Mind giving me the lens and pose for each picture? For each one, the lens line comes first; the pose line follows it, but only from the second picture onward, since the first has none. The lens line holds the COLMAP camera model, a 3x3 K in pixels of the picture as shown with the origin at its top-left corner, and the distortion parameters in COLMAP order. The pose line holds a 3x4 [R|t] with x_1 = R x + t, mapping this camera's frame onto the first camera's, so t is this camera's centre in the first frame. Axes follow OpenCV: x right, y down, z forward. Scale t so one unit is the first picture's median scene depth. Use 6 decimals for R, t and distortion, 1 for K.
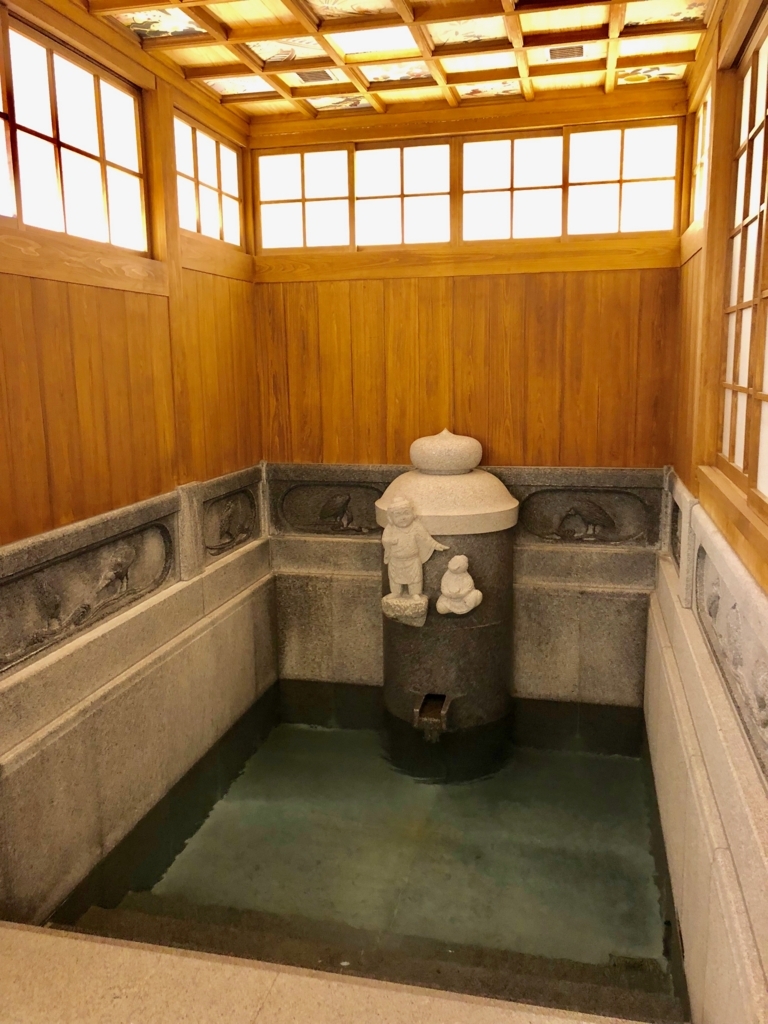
lens RADIAL K [[840.7, 0, 386.0], [0, 840.7, 506.5], [0, 0, 1]] dist [0.065190, -0.075487]
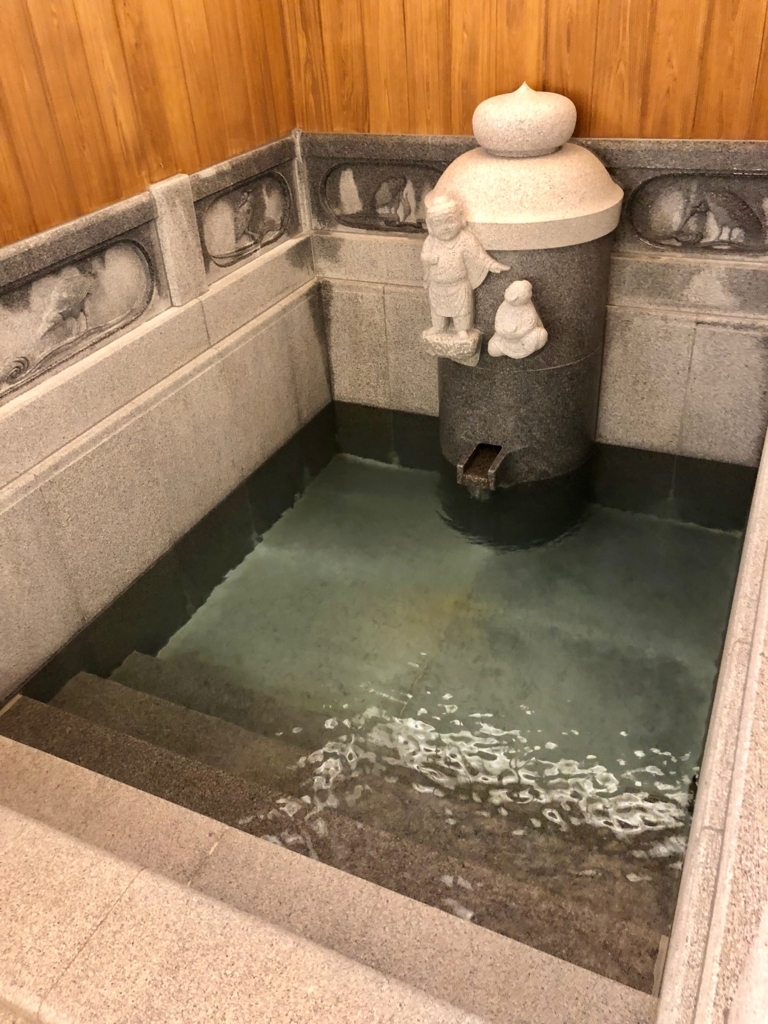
lens RADIAL K [[840.7, 0, 386.0], [0, 840.7, 506.5], [0, 0, 1]] dist [0.065190, -0.075487]
pose [[0.978151, 0.075428, -0.193731, 0.125331], [0.011520, 0.910766, 0.412763, -0.067727], [0.207578, -0.405976, 0.889997, 0.212976]]
